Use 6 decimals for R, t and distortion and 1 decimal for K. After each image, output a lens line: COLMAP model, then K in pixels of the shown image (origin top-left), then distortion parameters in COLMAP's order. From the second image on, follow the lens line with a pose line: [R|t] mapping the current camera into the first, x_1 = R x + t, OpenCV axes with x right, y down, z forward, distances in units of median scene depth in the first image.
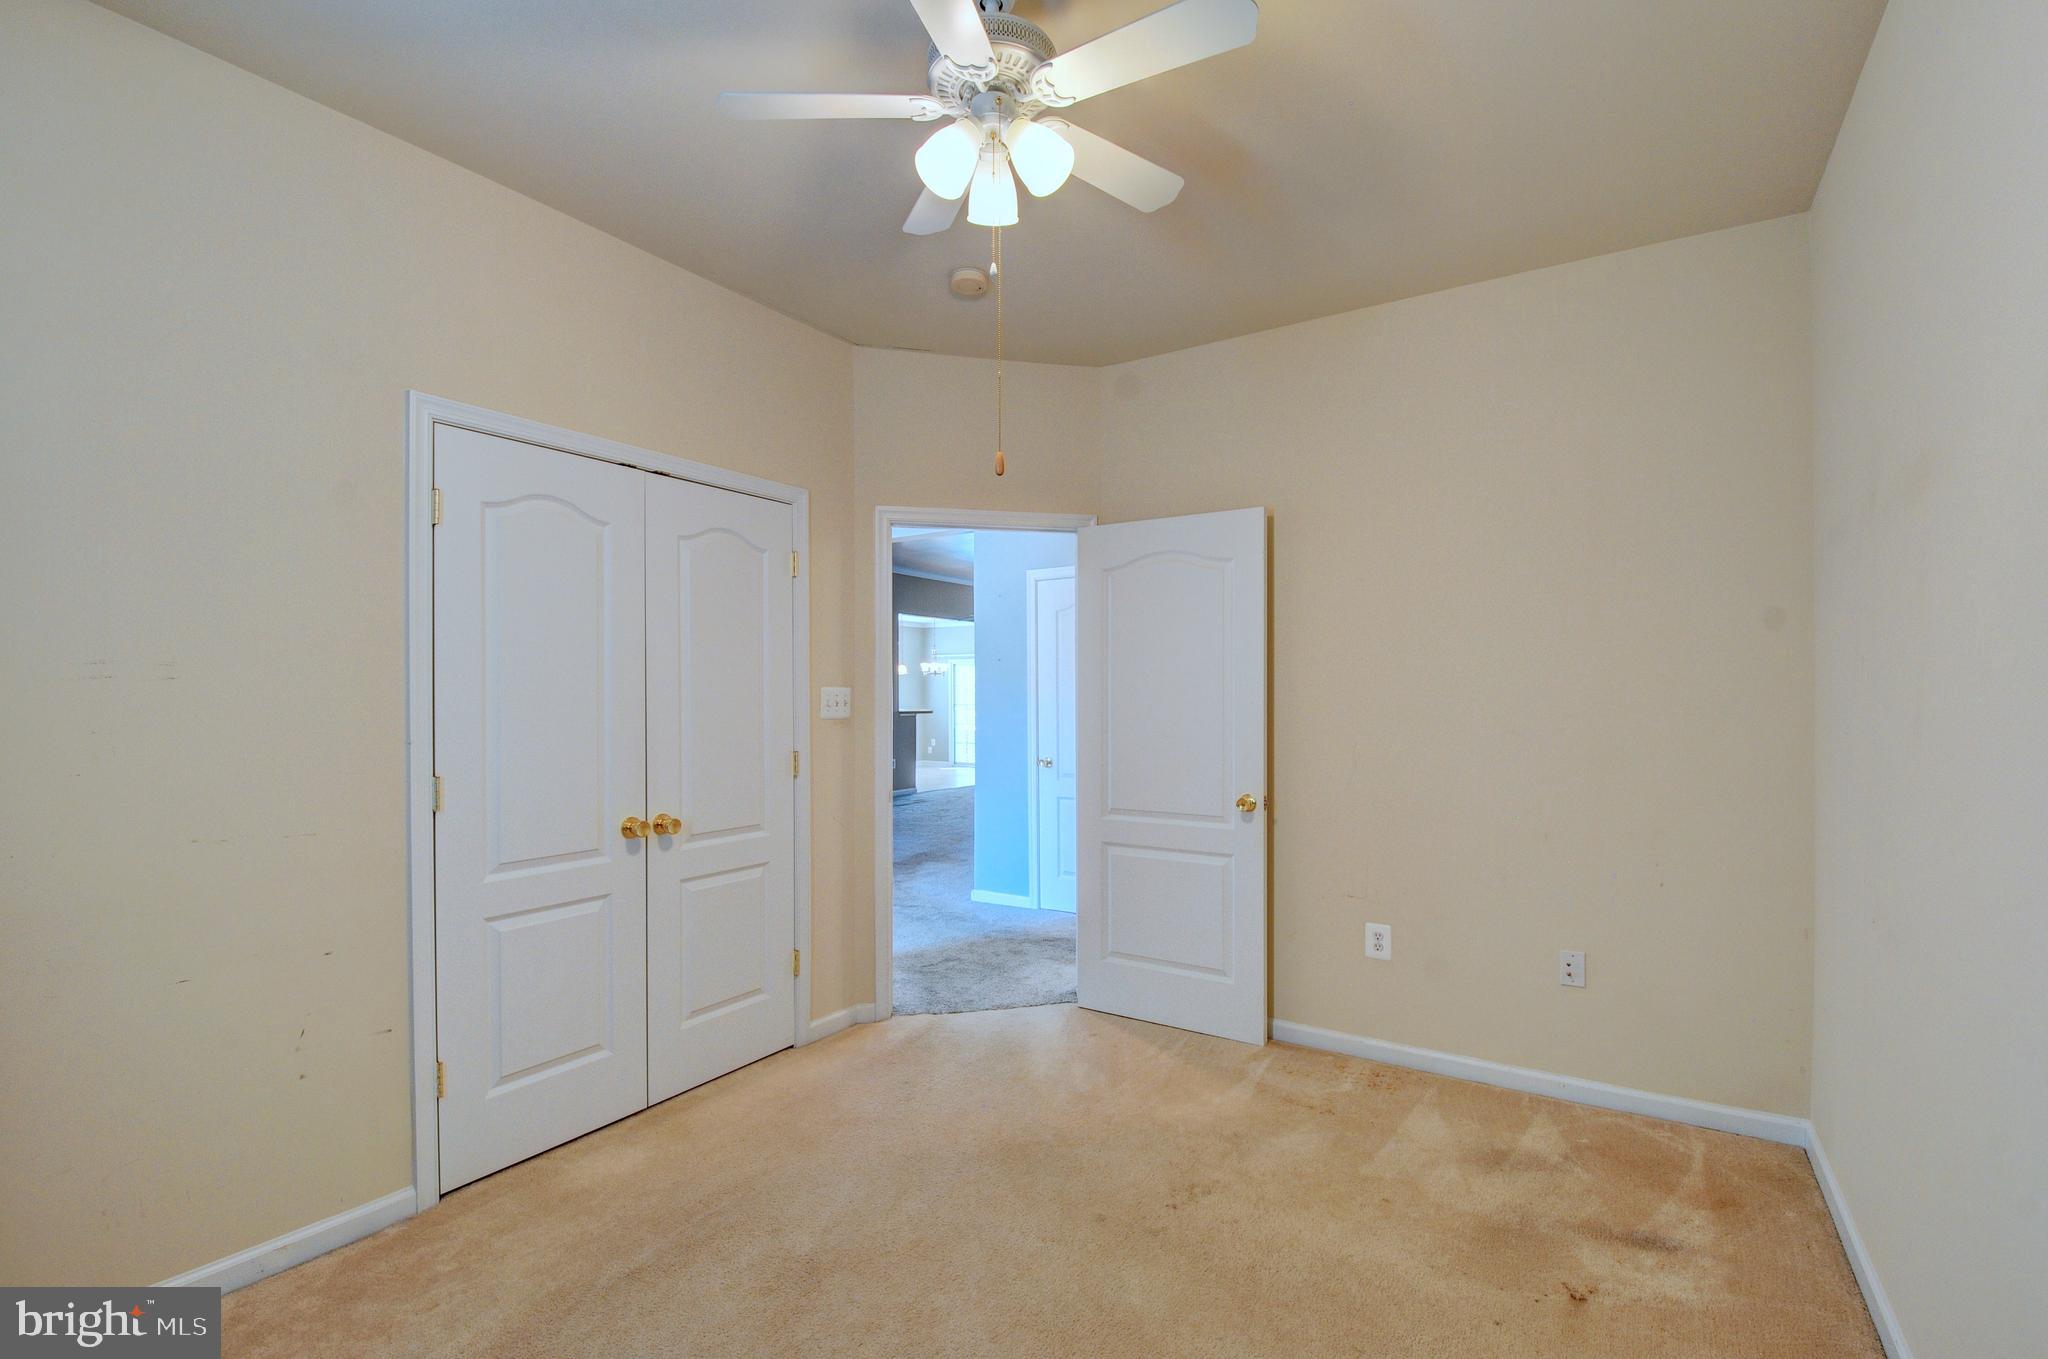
lens RADIAL K [[891.4, 0, 1034.8], [0, 891.4, 699.5], [0, 0, 1]] dist [0.015663, -0.024286]
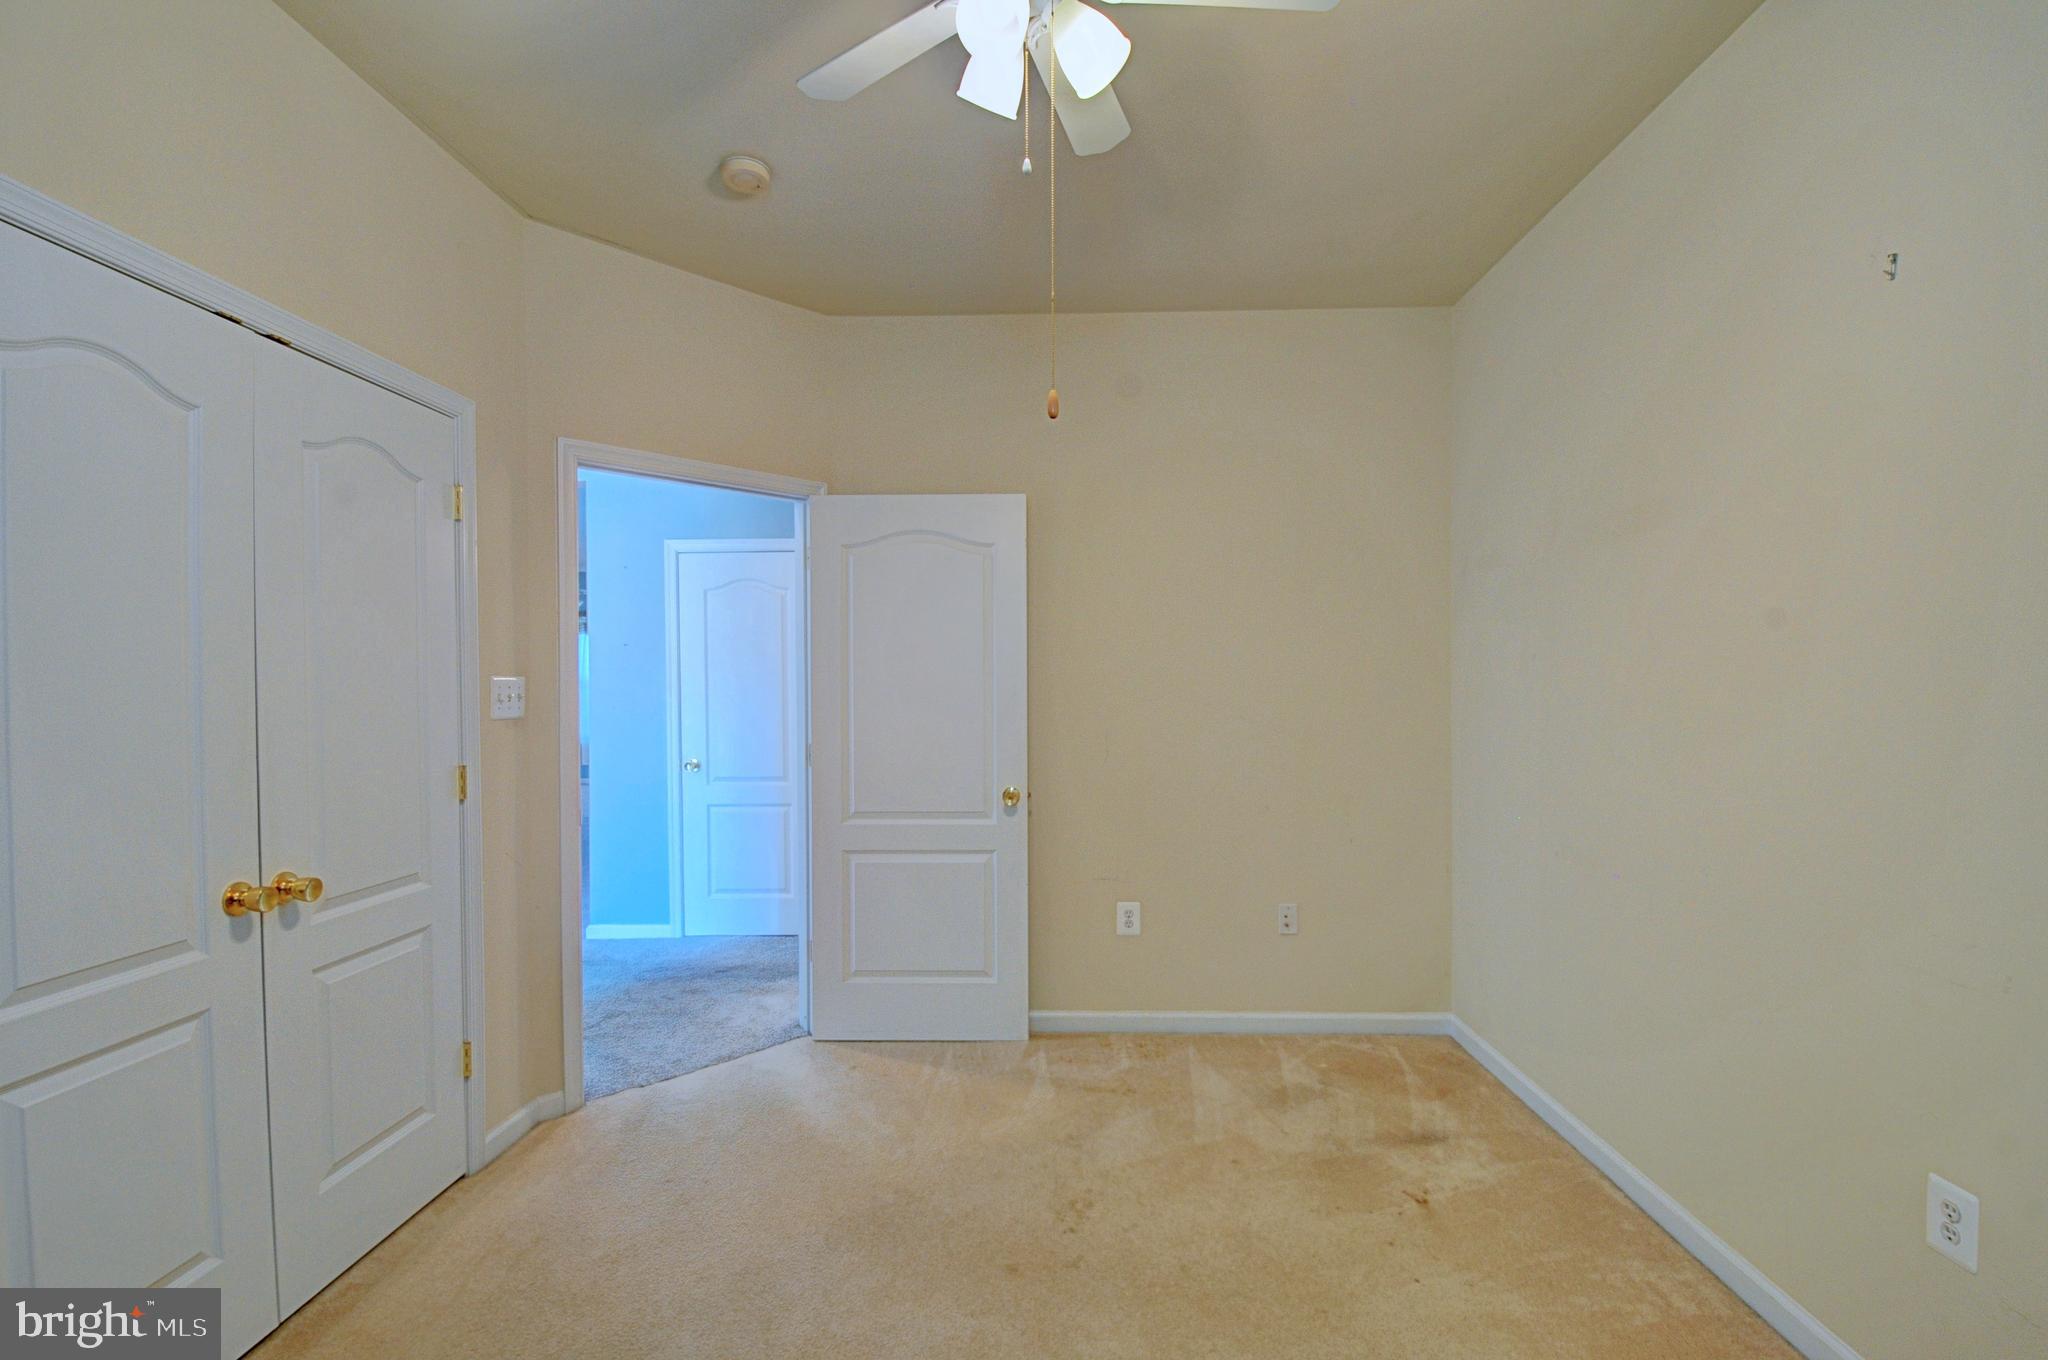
lens RADIAL K [[891.4, 0, 1034.8], [0, 891.4, 700.0], [0, 0, 1]] dist [0.015663, -0.024286]
pose [[0.856496, -0.010119, 0.516055, -0.251593], [0.005533, 0.999930, 0.010423, 0.000676], [-0.516125, -0.006072, 0.856492, 0.155945]]
